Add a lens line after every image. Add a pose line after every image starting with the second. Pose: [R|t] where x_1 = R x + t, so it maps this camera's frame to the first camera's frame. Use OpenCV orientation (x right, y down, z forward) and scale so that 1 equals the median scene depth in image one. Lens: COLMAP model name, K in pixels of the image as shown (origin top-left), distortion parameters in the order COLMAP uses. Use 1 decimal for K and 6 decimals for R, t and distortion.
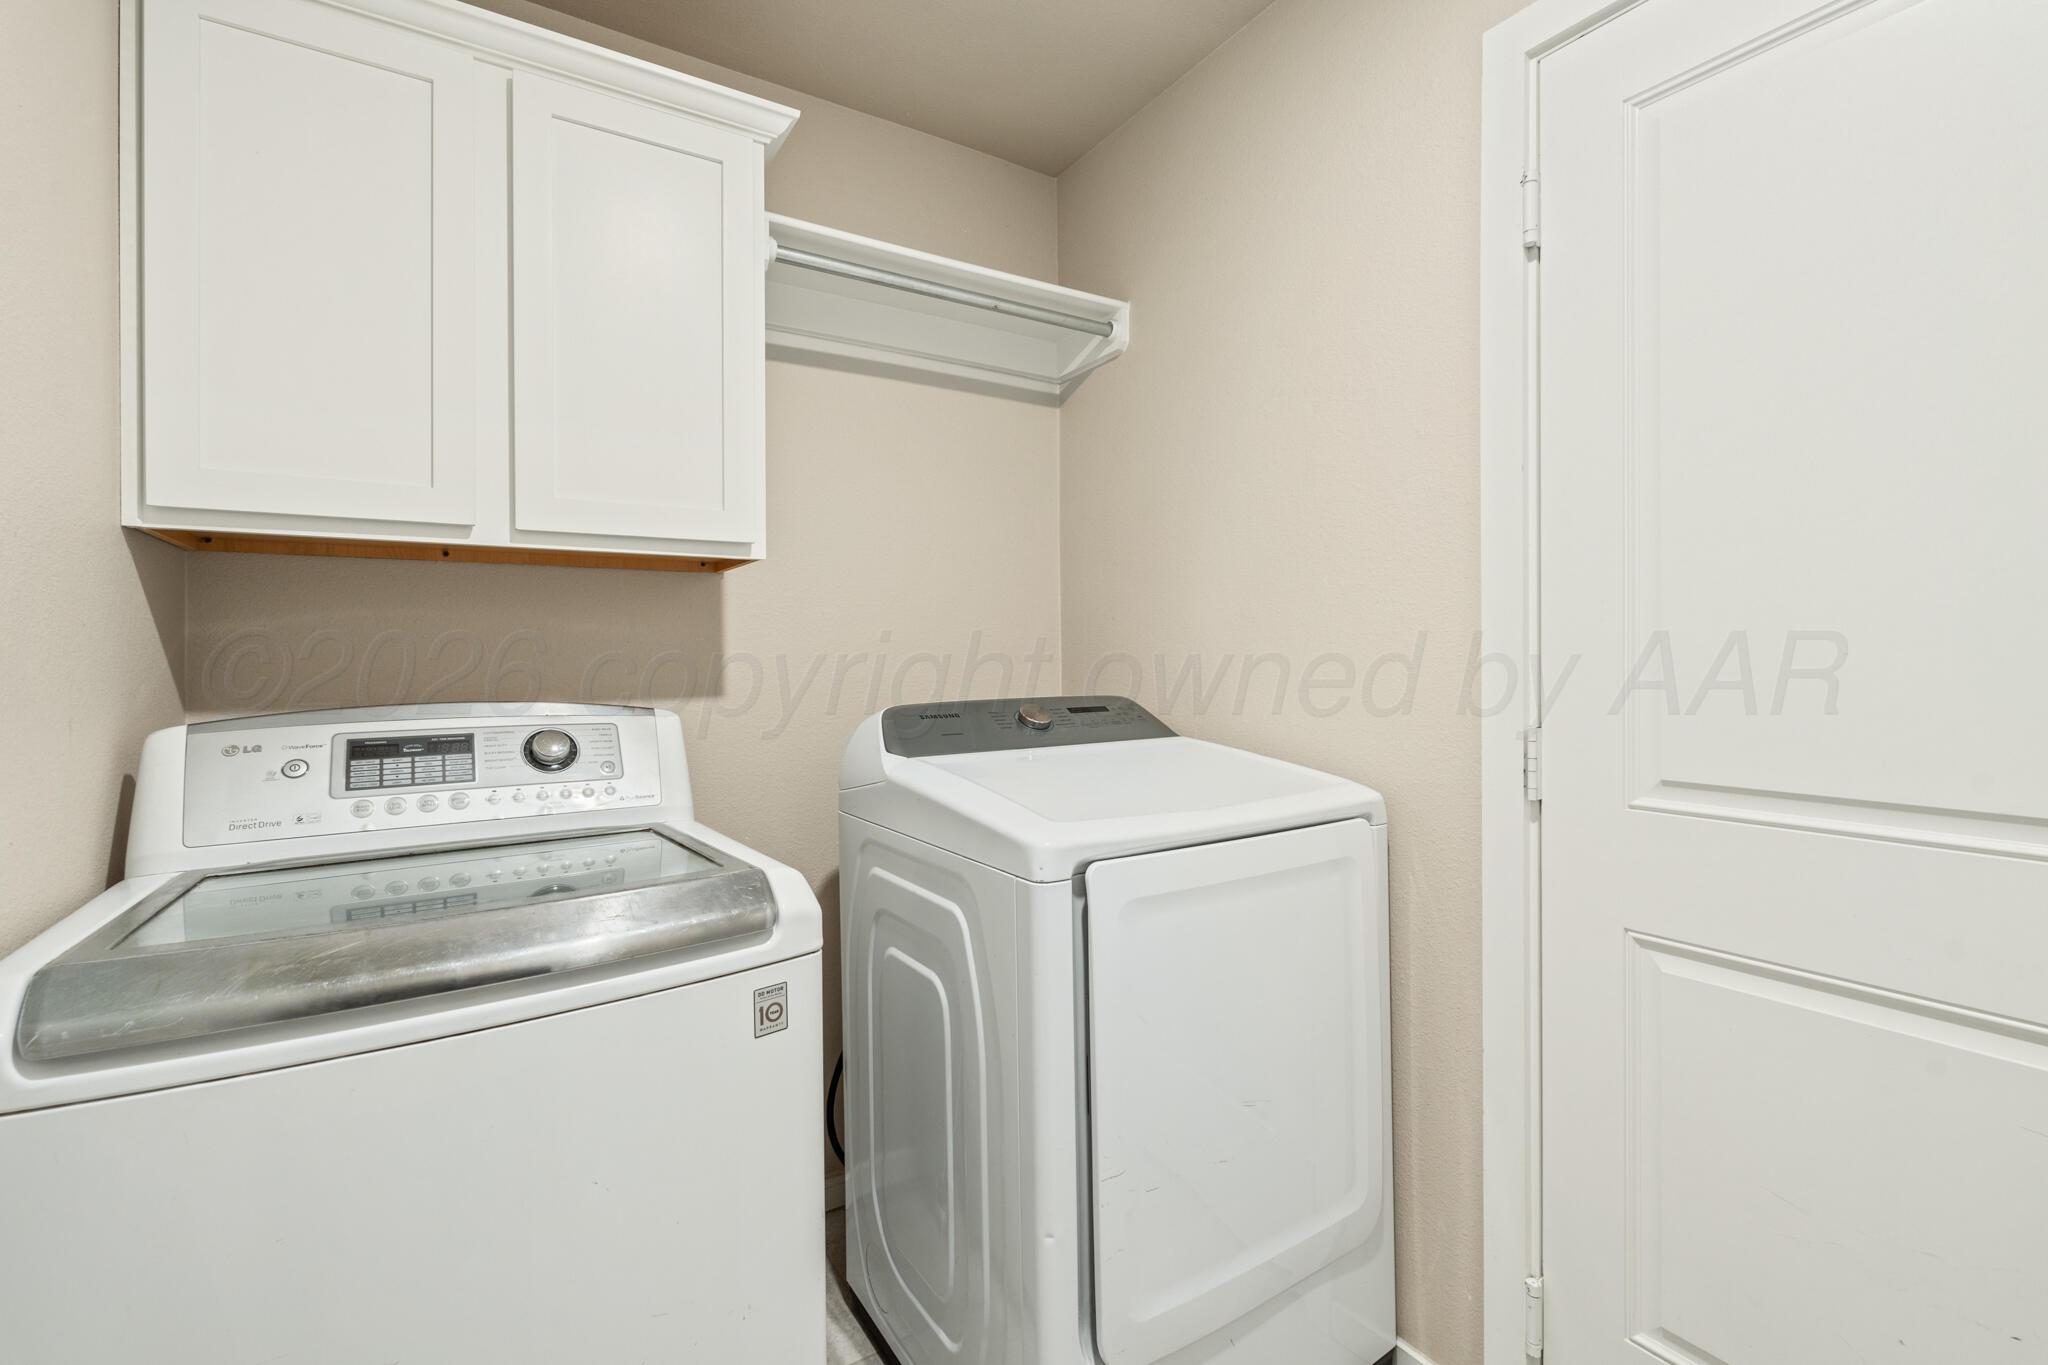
lens RADIAL K [[900.9, 0, 1029.5], [0, 900.9, 661.2], [0, 0, 1]] dist [-0.005355, 0.000232]
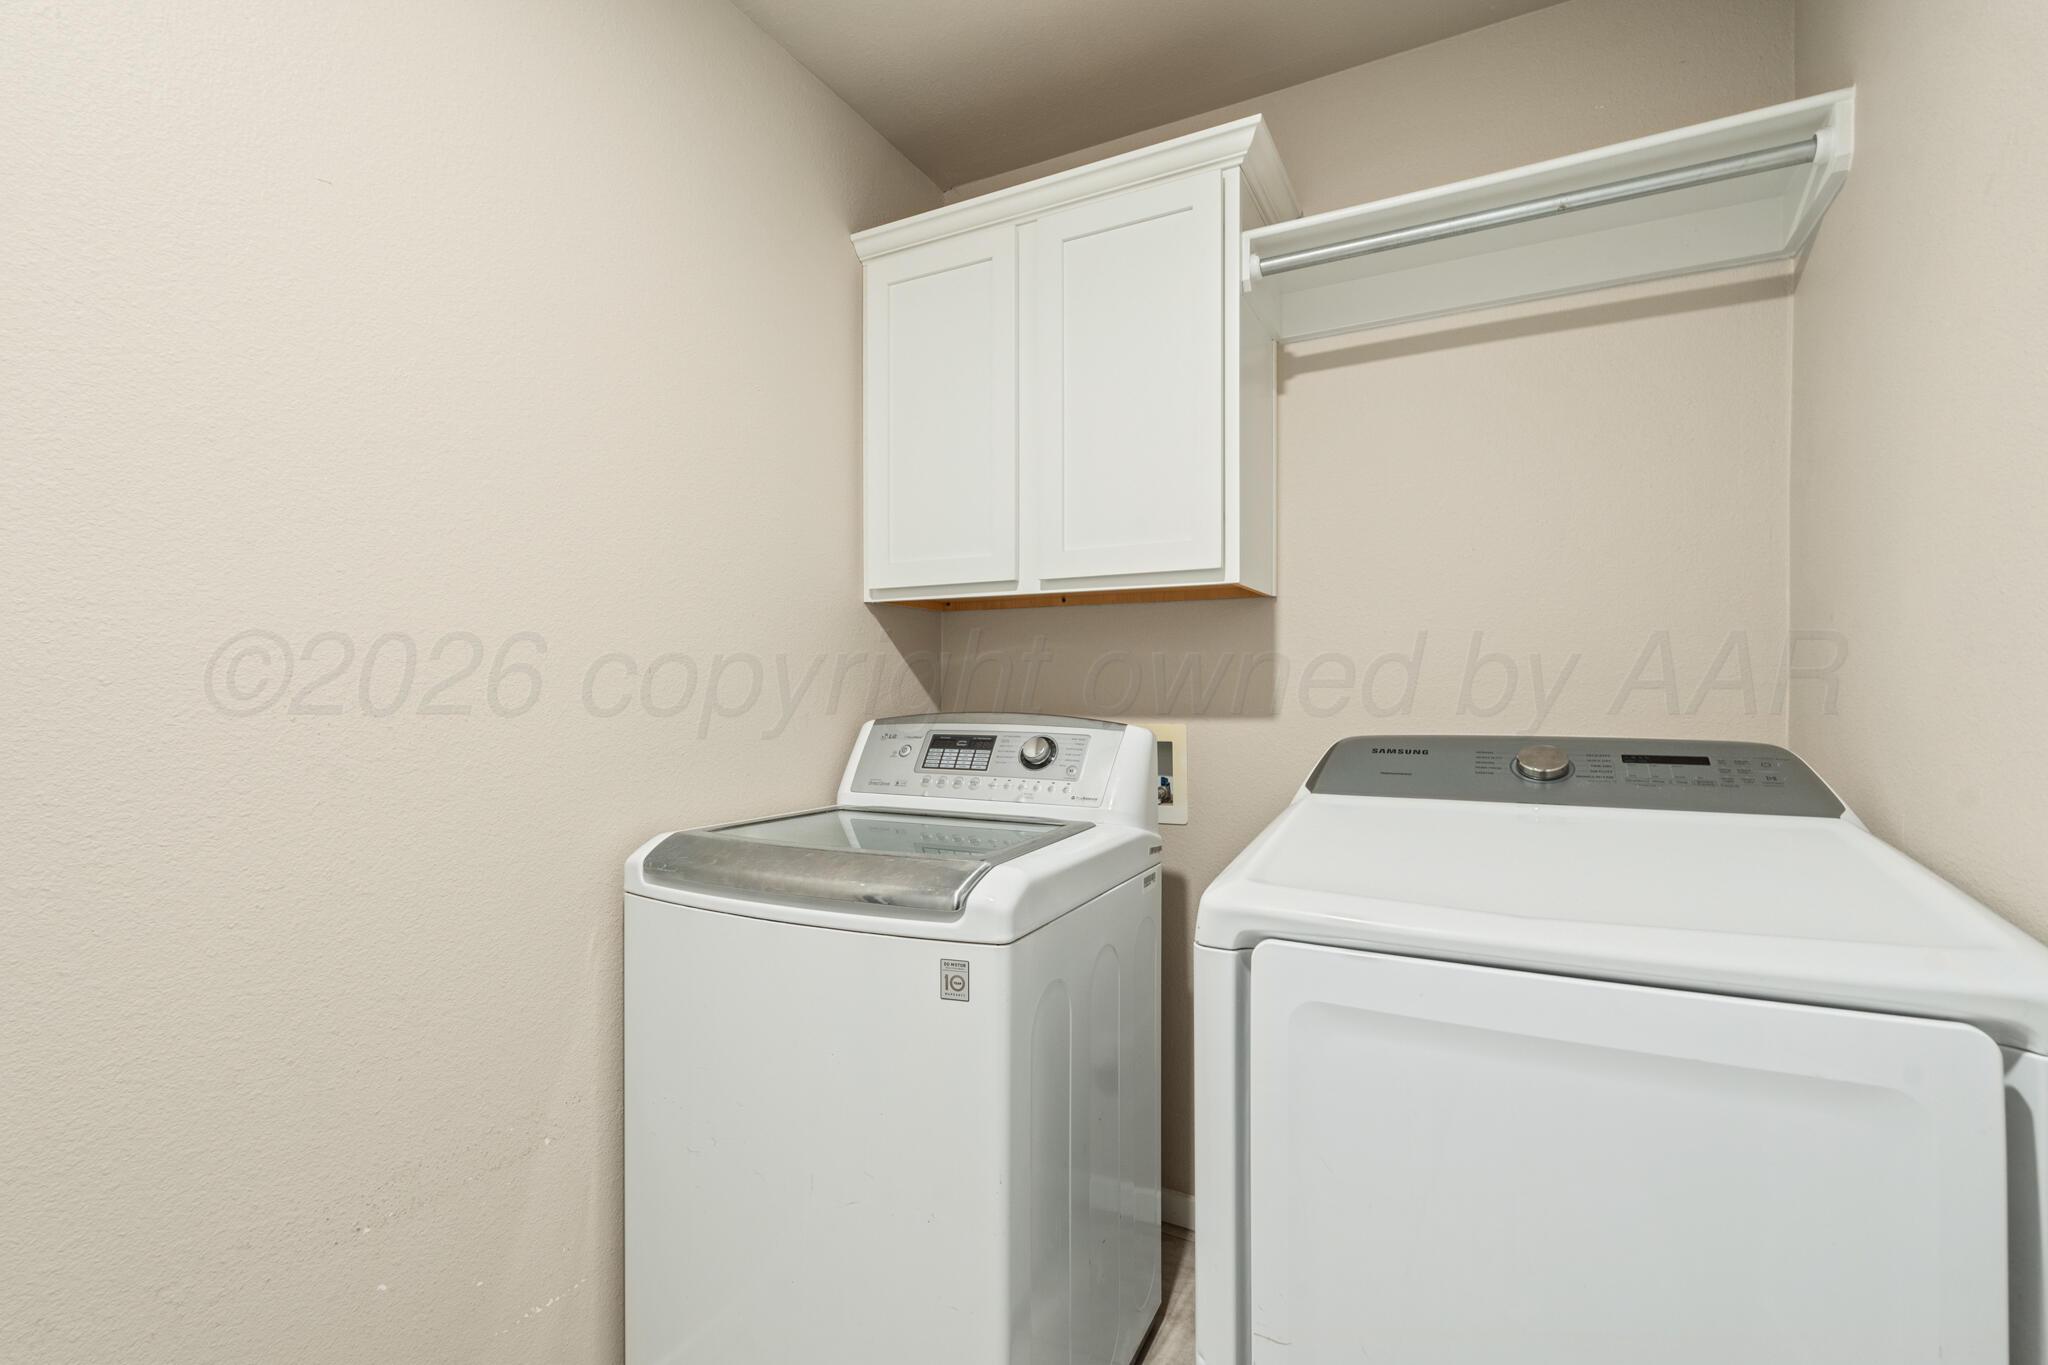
lens RADIAL K [[900.9, 0, 1027.2], [0, 900.9, 689.5], [0, 0, 1]] dist [-0.005355, 0.000232]
pose [[0.494321, 0.010772, -0.869213, 0.544085], [-0.007865, 0.999938, 0.007920, 0.000154], [0.869244, 0.002921, 0.494375, 0.355503]]
